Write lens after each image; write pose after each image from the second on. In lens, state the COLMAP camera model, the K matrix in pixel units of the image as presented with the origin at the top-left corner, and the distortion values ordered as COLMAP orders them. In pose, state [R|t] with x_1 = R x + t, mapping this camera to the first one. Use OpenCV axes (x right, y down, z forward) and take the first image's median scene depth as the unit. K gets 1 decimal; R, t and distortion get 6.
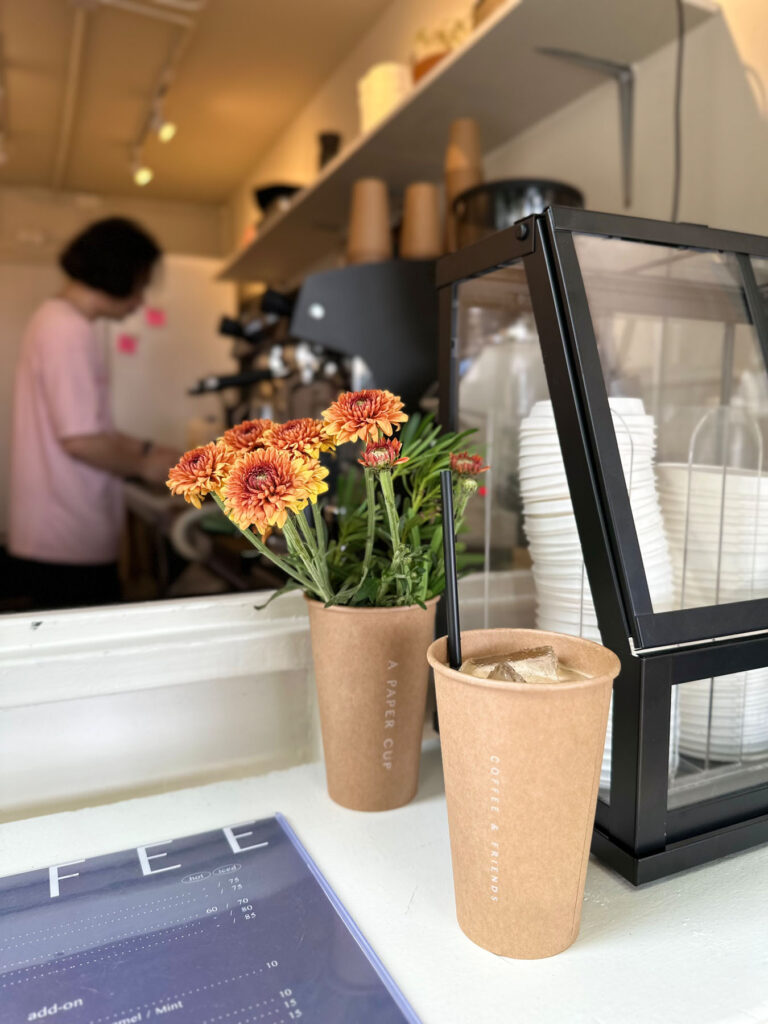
lens RADIAL K [[738.4, 0, 384.0], [0, 738.4, 512.0], [0, 0, 1]] dist [0.095416, -0.127080]
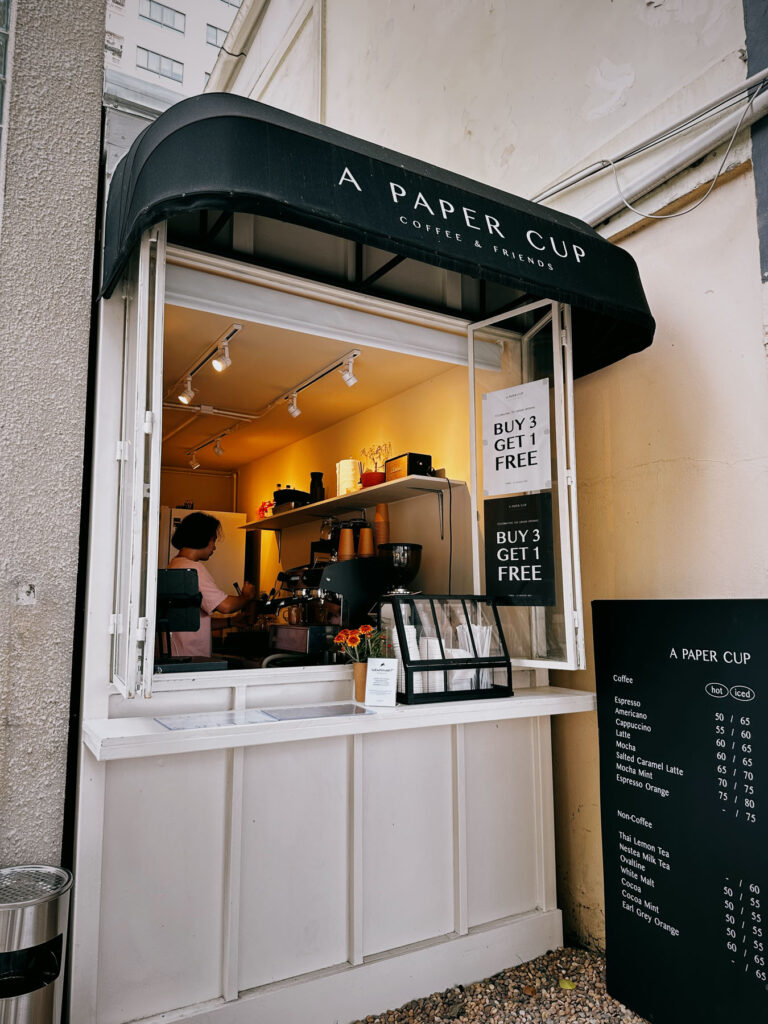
lens RADIAL K [[717.8, 0, 383.8], [0, 717.8, 516.4], [0, 0, 1]] dist [0.100243, -0.140255]
pose [[0.995276, 0.006717, 0.096852, -0.459409], [0.015113, 0.974723, -0.222903, 0.296007], [-0.095901, 0.223314, 0.970017, -5.098833]]
